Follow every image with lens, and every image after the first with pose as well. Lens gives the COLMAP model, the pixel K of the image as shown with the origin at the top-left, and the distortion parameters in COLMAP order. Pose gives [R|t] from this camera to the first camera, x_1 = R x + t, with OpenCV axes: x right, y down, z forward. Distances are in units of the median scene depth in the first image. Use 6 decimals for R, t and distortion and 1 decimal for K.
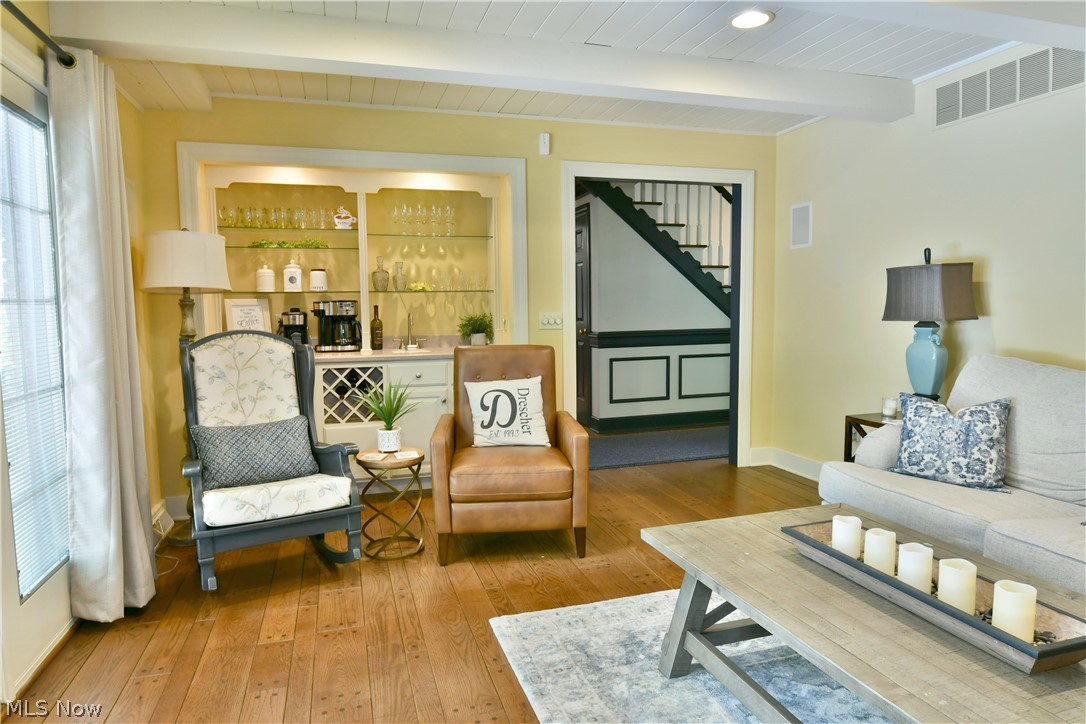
lens RADIAL K [[661.1, 0, 545.4], [0, 661.1, 360.0], [0, 0, 1]] dist [-0.003983, -0.009454]
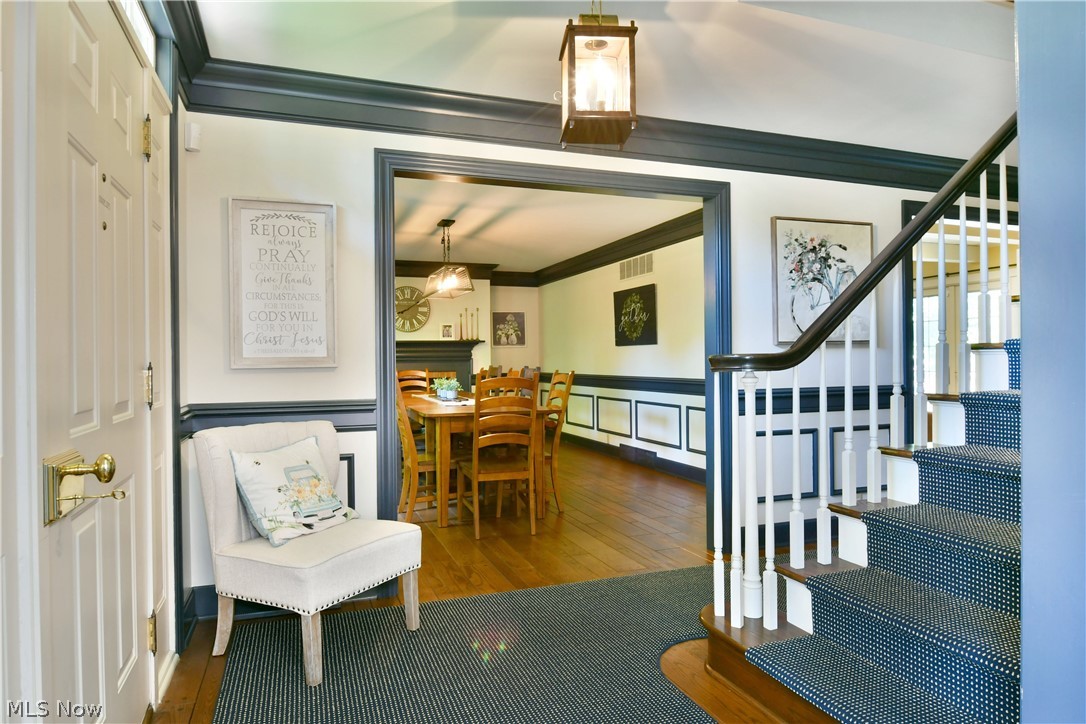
lens RADIAL K [[661.1, 0, 545.4], [0, 661.1, 360.0], [0, 0, 1]] dist [-0.003983, -0.009454]
pose [[0.042064, 0.017687, -0.998958, 1.206283], [-0.078193, 0.996835, 0.014357, -0.072941], [0.996050, 0.077507, 0.043313, 0.764926]]
